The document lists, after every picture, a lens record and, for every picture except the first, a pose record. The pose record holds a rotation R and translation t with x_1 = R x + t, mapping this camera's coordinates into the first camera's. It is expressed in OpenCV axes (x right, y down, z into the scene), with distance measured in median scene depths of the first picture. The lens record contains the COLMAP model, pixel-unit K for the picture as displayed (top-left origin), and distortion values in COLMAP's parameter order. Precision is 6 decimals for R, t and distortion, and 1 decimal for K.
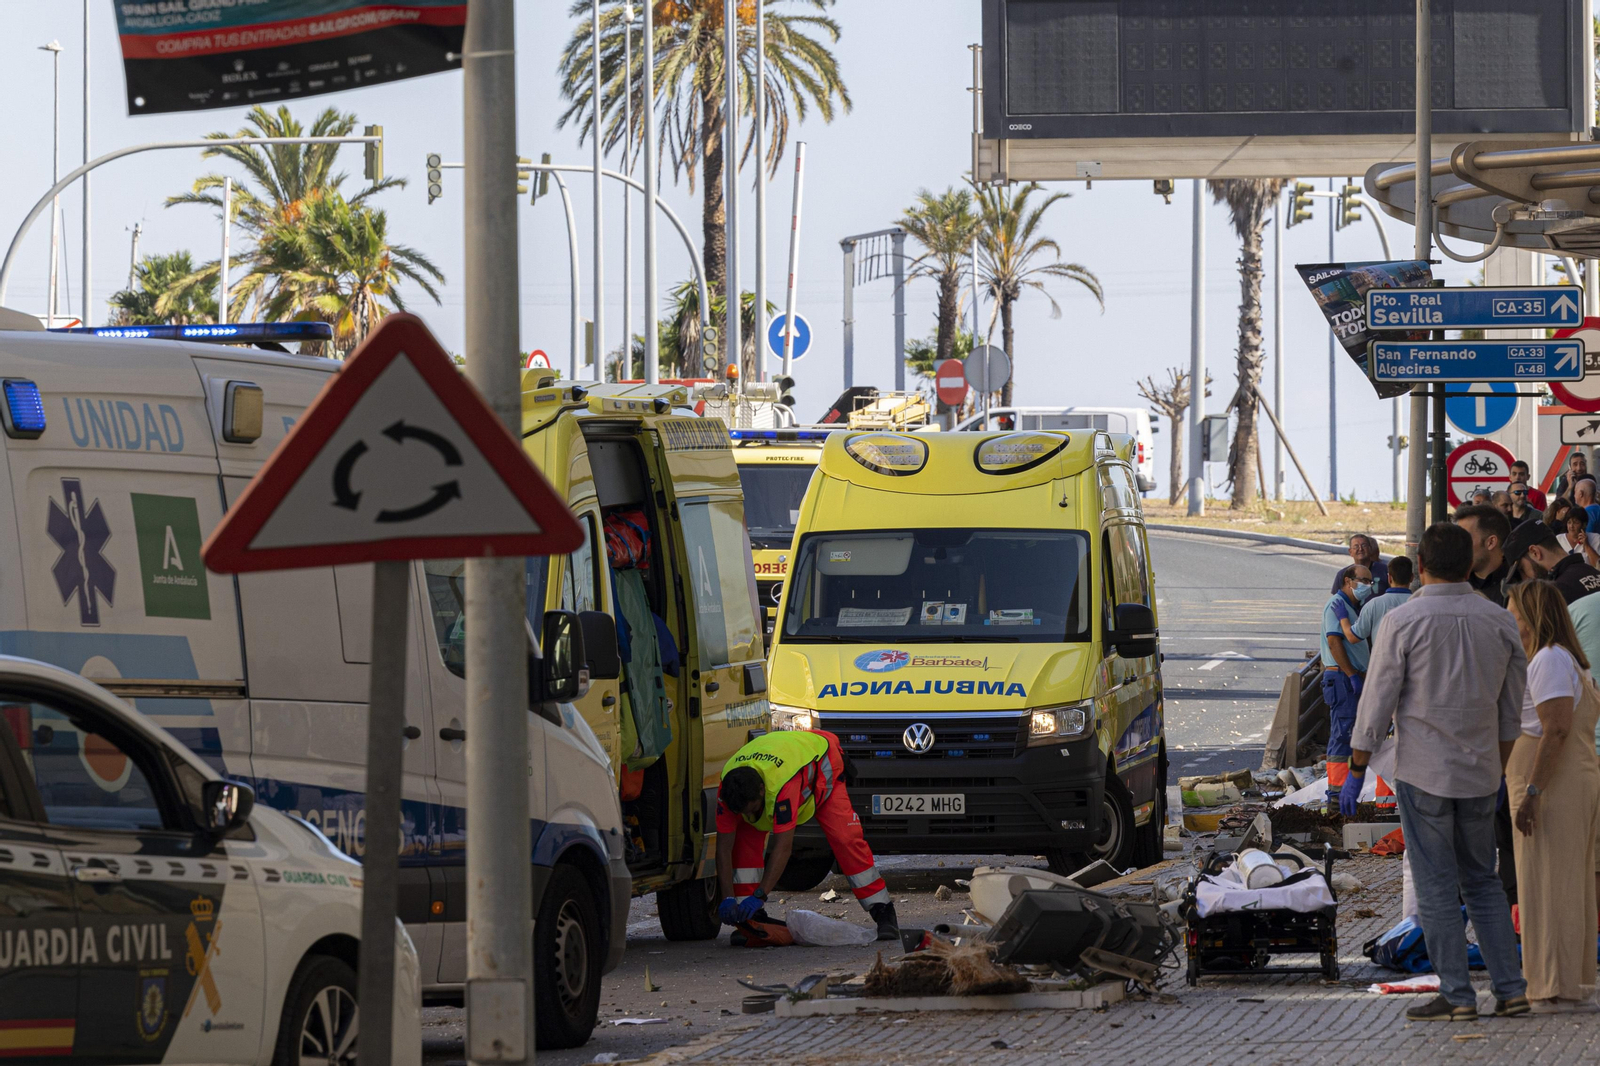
lens RADIAL K [[7156.7, 0, 800.0], [0, 7156.7, 533.0], [0, 0, 1]] dist [0.039888, -0.923806]
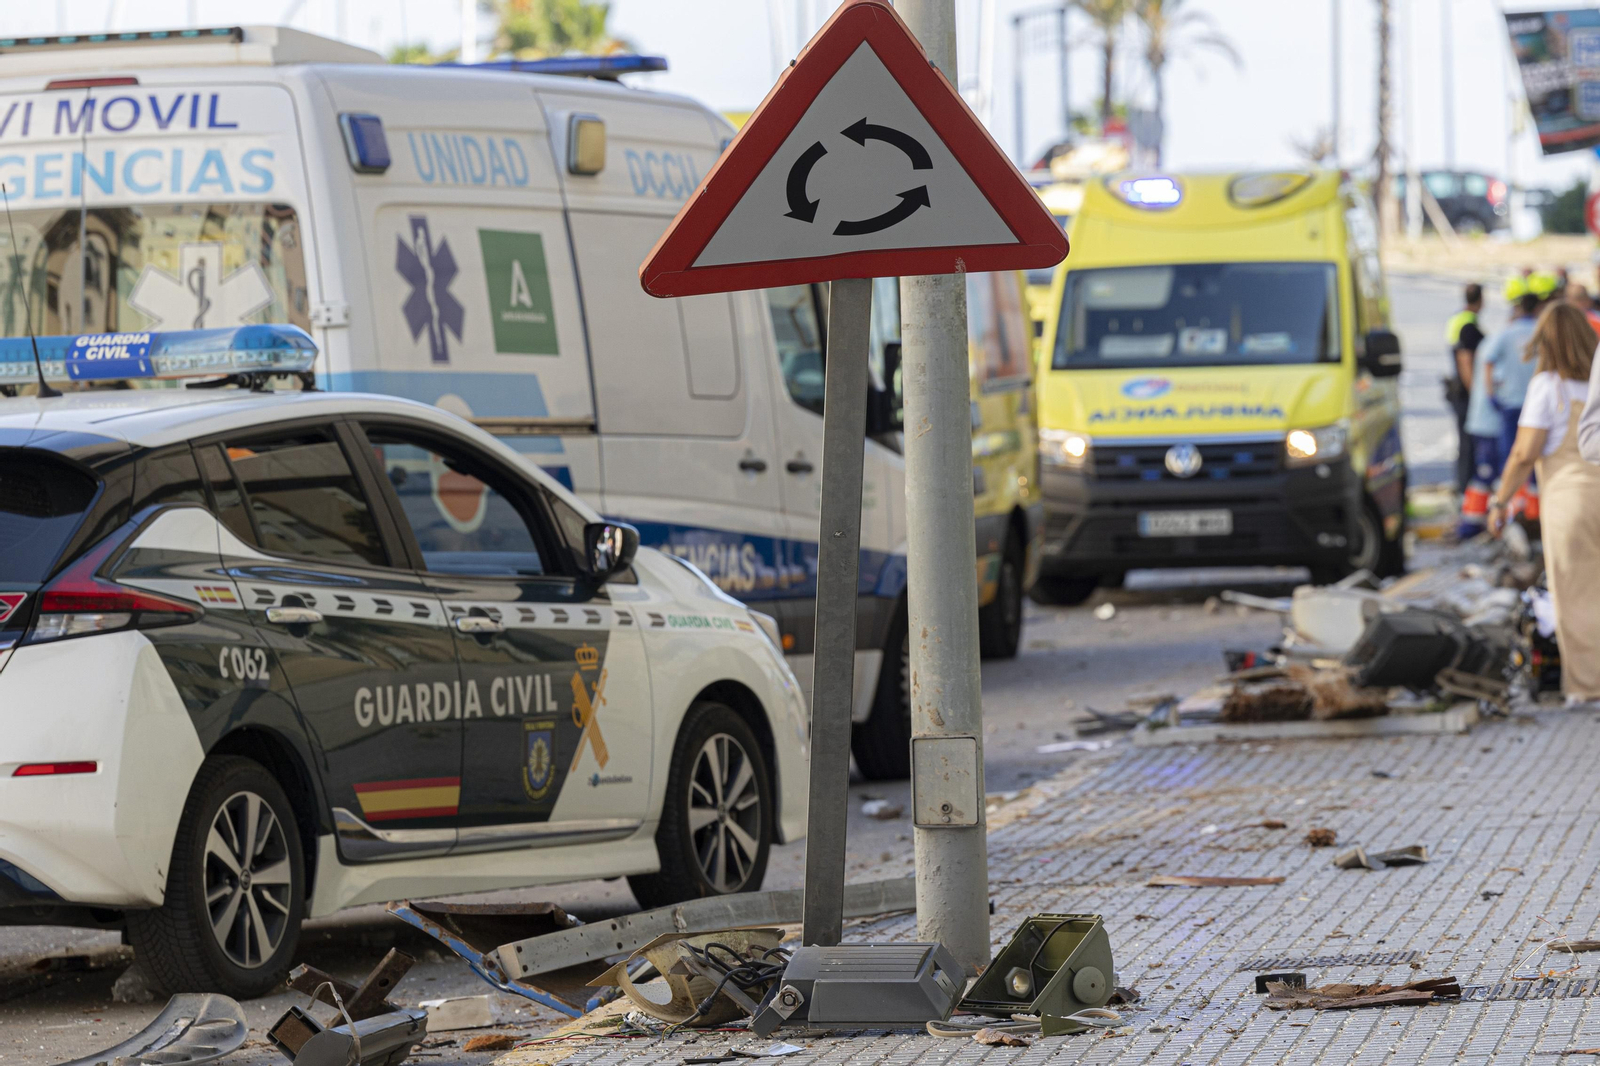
lens RADIAL K [[5237.1, 0, 800.0], [0, 5237.1, 533.0], [0, 0, 1]] dist [-0.024441, -1.055485]
pose [[0.999814, -0.018433, 0.005589, -0.054594], [0.018170, 0.998869, 0.043937, 0.005464], [-0.006393, -0.043828, 0.999019, 0.282680]]
